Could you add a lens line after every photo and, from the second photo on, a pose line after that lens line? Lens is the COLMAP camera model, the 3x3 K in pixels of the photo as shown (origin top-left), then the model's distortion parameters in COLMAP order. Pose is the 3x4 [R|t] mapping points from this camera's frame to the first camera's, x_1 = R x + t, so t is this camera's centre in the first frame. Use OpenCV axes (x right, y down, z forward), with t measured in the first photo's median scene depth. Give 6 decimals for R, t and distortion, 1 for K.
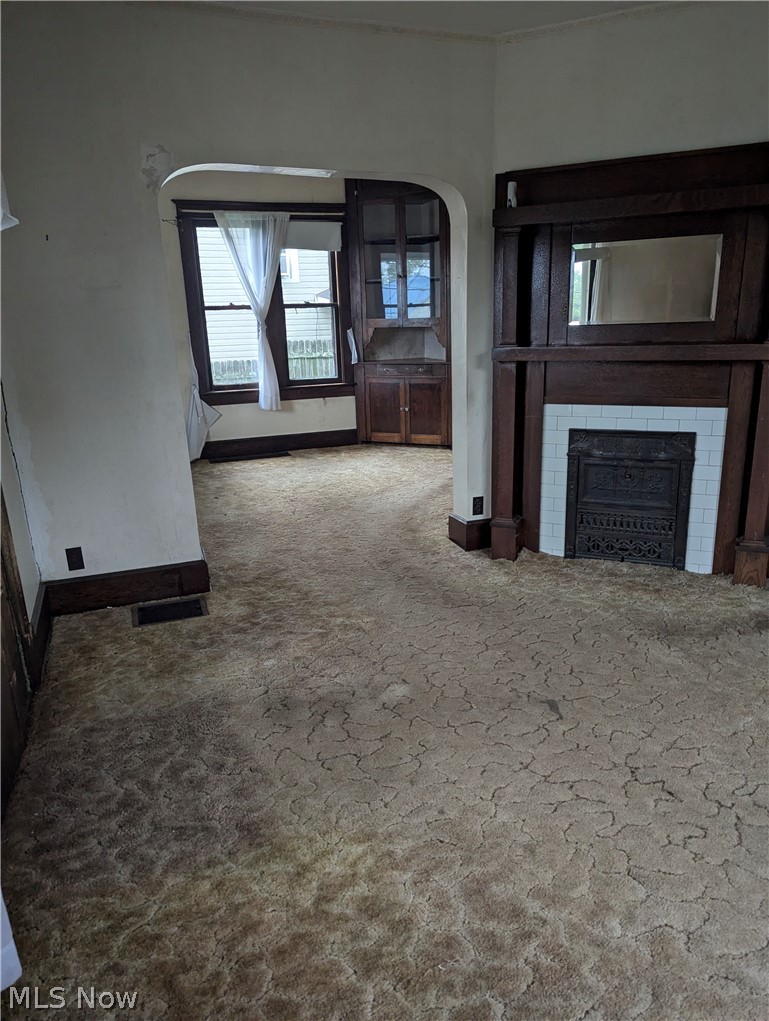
lens RADIAL K [[721.8, 0, 399.4], [0, 721.8, 528.8], [0, 0, 1]] dist [0.056881, -0.060276]
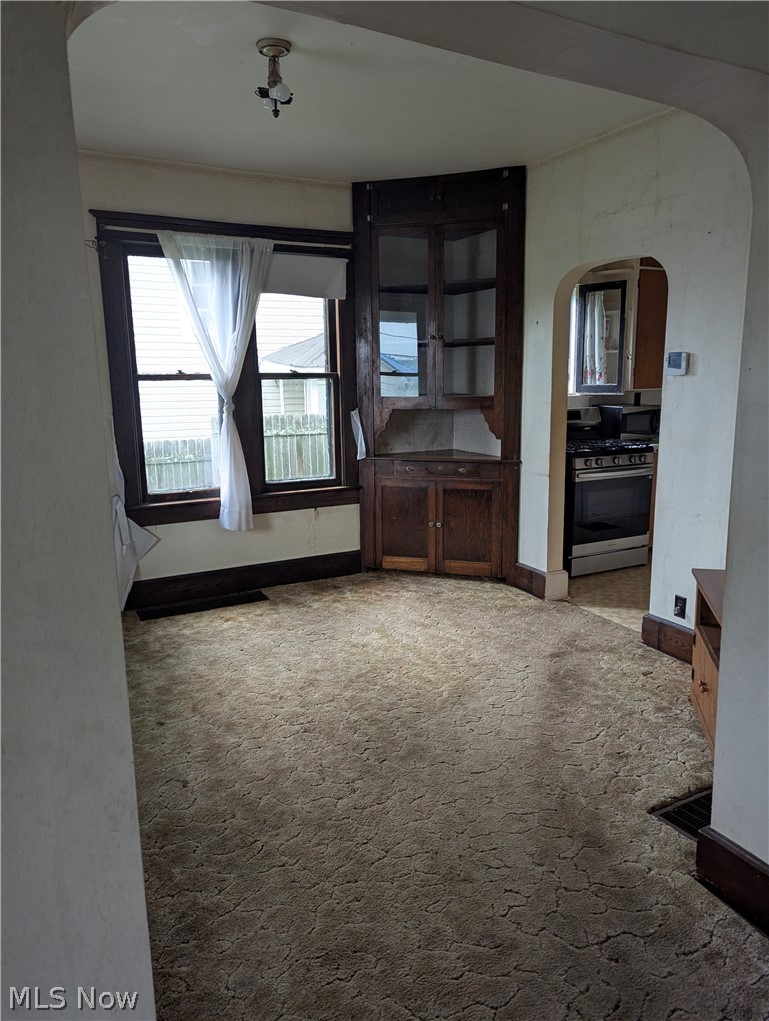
lens RADIAL K [[721.1, 0, 396.8], [0, 721.1, 508.8], [0, 0, 1]] dist [0.077422, -0.076771]
pose [[0.993335, -0.003997, 0.115196, -0.111271], [0.016360, 0.994169, -0.106583, -0.111921], [-0.114098, 0.107757, 0.987608, 0.339019]]
